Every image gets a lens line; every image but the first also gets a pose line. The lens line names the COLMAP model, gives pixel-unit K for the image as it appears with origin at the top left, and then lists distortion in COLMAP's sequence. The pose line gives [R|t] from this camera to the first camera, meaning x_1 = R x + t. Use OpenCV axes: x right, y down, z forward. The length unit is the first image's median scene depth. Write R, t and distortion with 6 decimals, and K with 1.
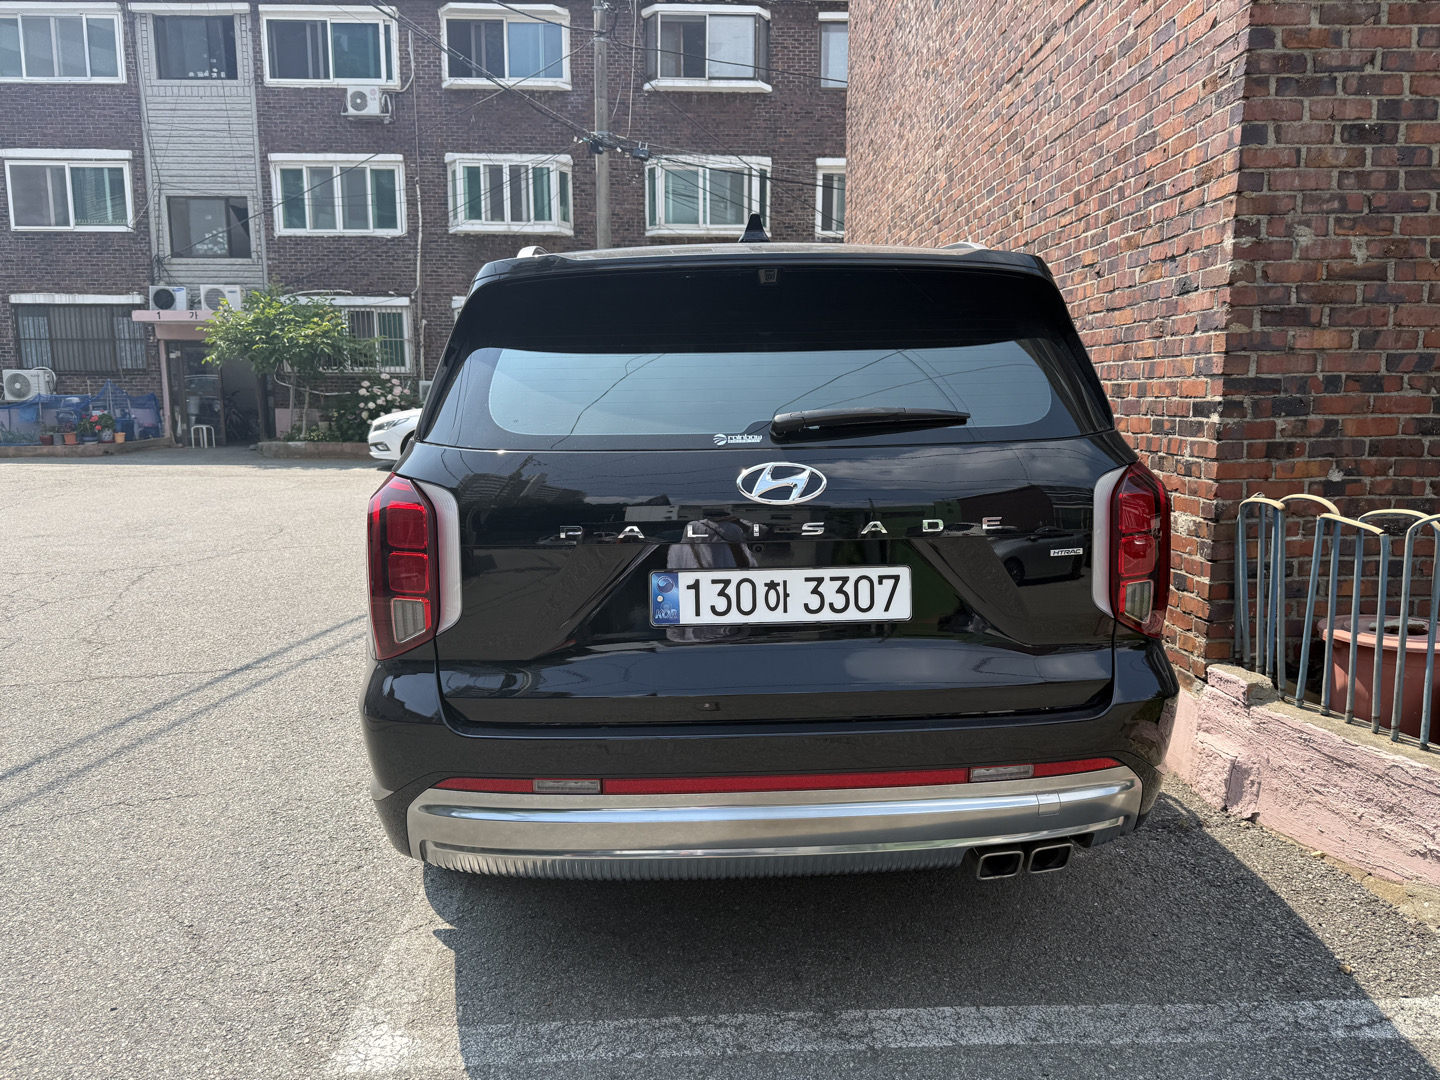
lens RADIAL K [[997.3, 0, 730.9], [0, 997.3, 541.3], [0, 0, 1]] dist [0.057078, -0.066508]
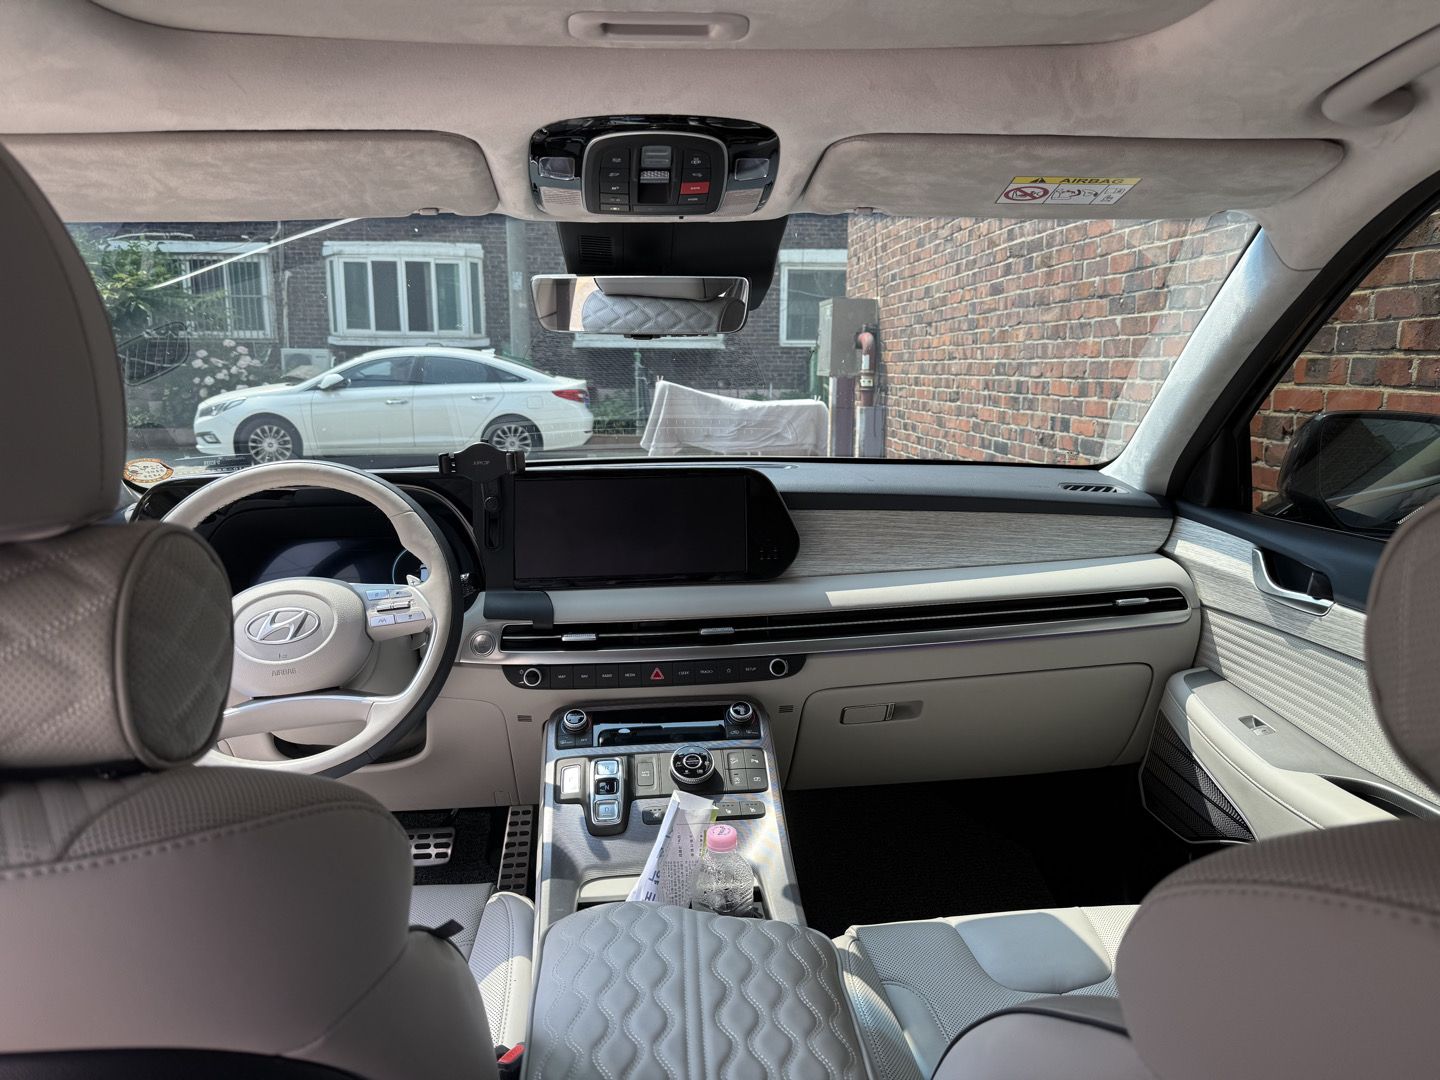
lens RADIAL K [[997.3, 0, 723.7], [0, 997.3, 535.2], [0, 0, 1]] dist [0.057078, -0.066508]
pose [[0.998724, -0.008093, 0.049848, -0.002465], [0.006730, 0.999601, 0.027446, -0.034588], [-0.050050, -0.027075, 0.998380, 0.198706]]
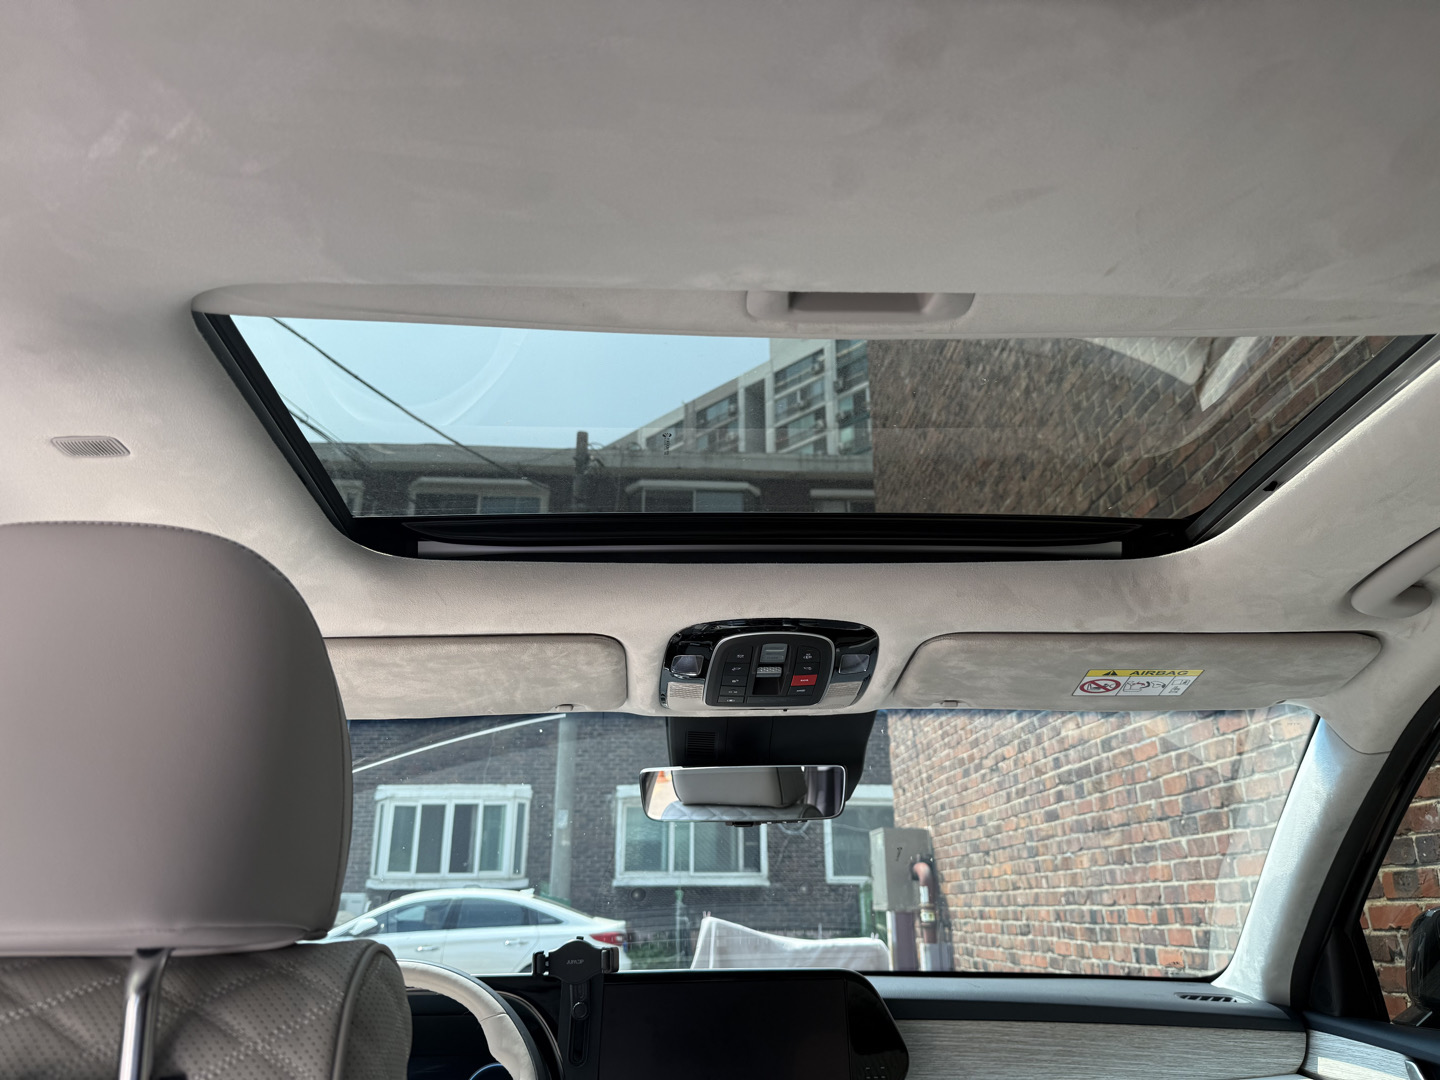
lens RADIAL K [[997.3, 0, 736.8], [0, 997.3, 554.1], [0, 0, 1]] dist [0.057078, -0.066508]
pose [[0.999696, 0.001667, 0.024608, -0.006460], [0.009921, 0.886254, -0.463094, -0.030803], [-0.022581, 0.463197, 0.885968, 0.195880]]
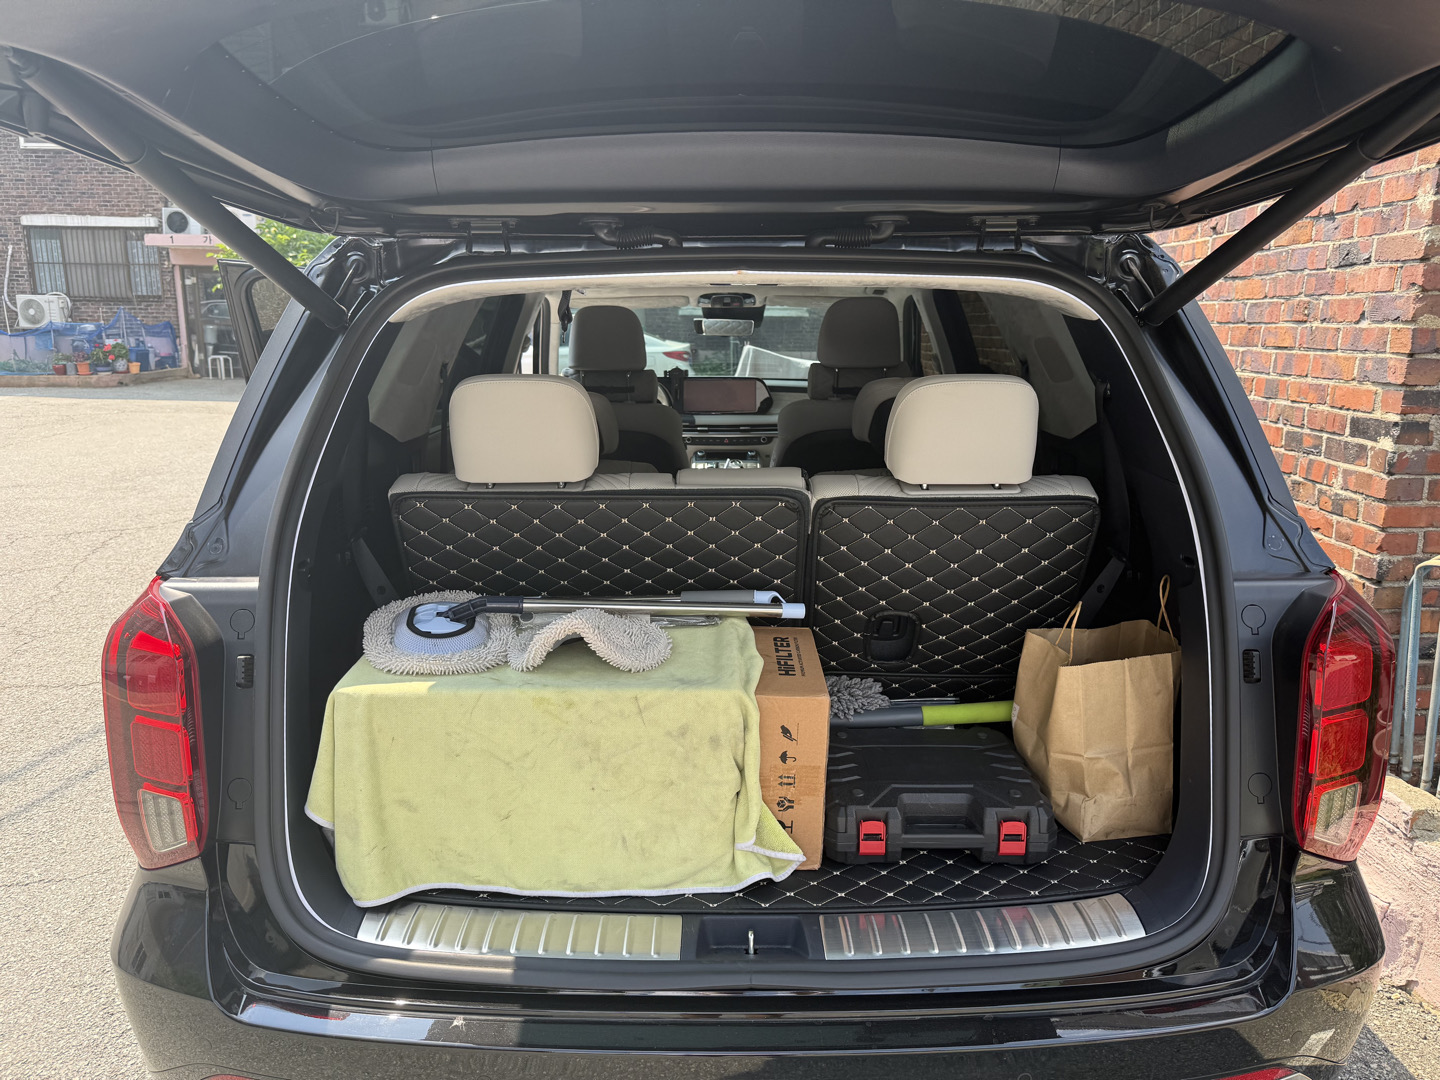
lens RADIAL K [[997.3, 0, 739.6], [0, 997.3, 545.4], [0, 0, 1]] dist [0.057078, -0.066508]
pose [[0.999430, 0.019438, -0.027601, 0.005856], [-0.017356, 0.997126, 0.073741, -0.016136], [0.028955, -0.073220, 0.996895, 0.043107]]
